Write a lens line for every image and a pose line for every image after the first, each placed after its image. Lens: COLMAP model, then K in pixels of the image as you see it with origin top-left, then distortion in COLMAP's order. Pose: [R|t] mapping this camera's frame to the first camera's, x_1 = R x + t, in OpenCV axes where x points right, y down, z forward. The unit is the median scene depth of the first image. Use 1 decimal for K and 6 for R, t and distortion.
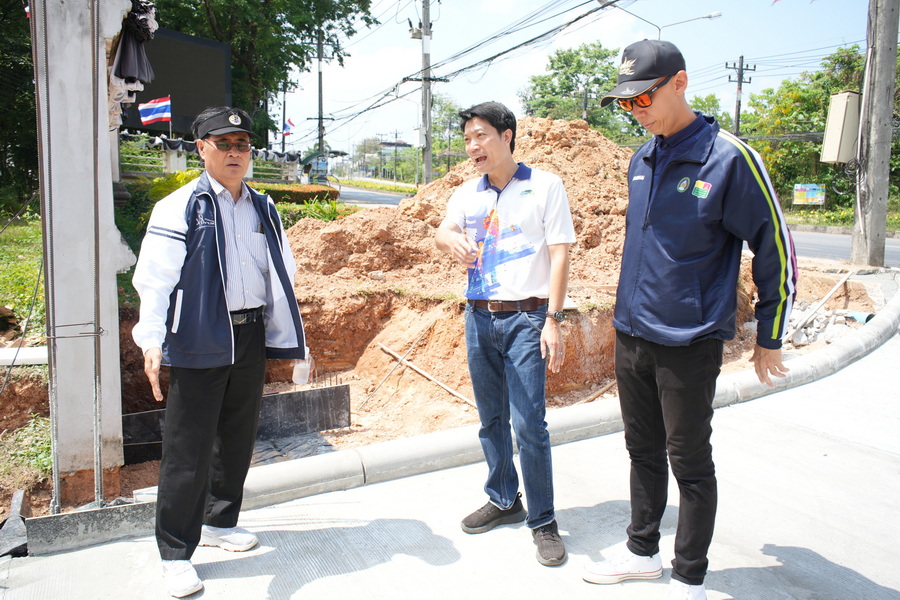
lens RADIAL K [[781.0, 0, 445.8], [0, 781.0, 297.1], [0, 0, 1]] dist [0.007507, 0.002021]
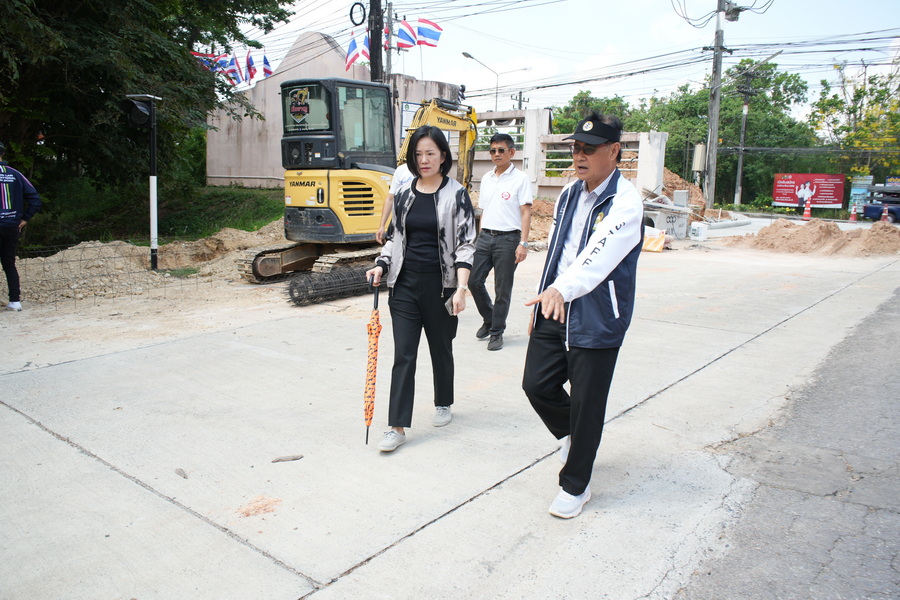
lens RADIAL K [[781.0, 0, 449.6], [0, 781.0, 300.6], [0, 0, 1]] dist [0.007507, 0.002021]
pose [[0.924075, -0.026371, 0.381300, -0.500944], [0.023814, 0.999651, 0.011424, 0.083247], [-0.381469, -0.001476, 0.924381, -0.431924]]
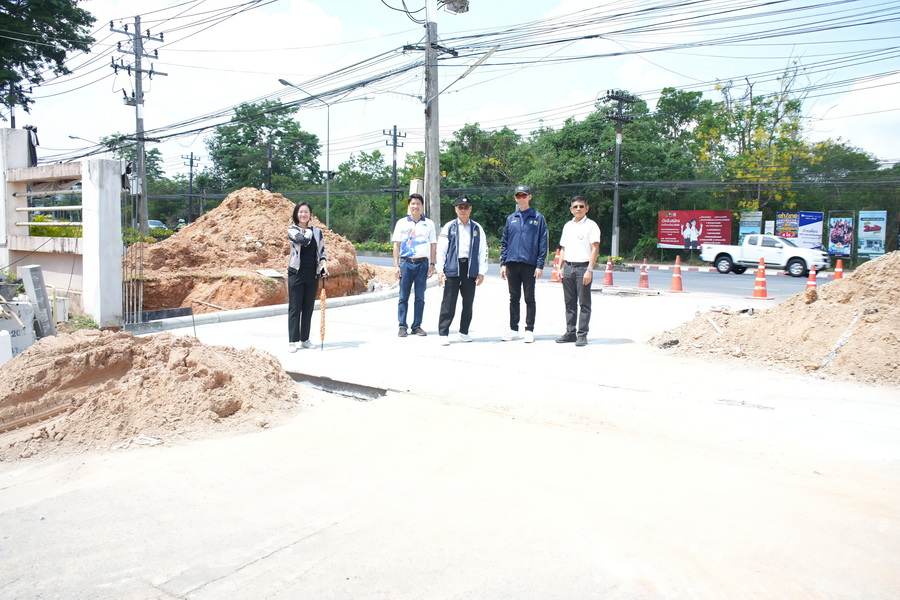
lens RADIAL K [[781.0, 0, 444.7], [0, 781.0, 296.6], [0, 0, 1]] dist [0.007507, 0.002021]
pose [[0.923196, -0.027093, 0.383374, -0.062374], [0.047669, 0.997882, -0.044270, 0.043047], [-0.381362, 0.059145, 0.922532, -0.295559]]
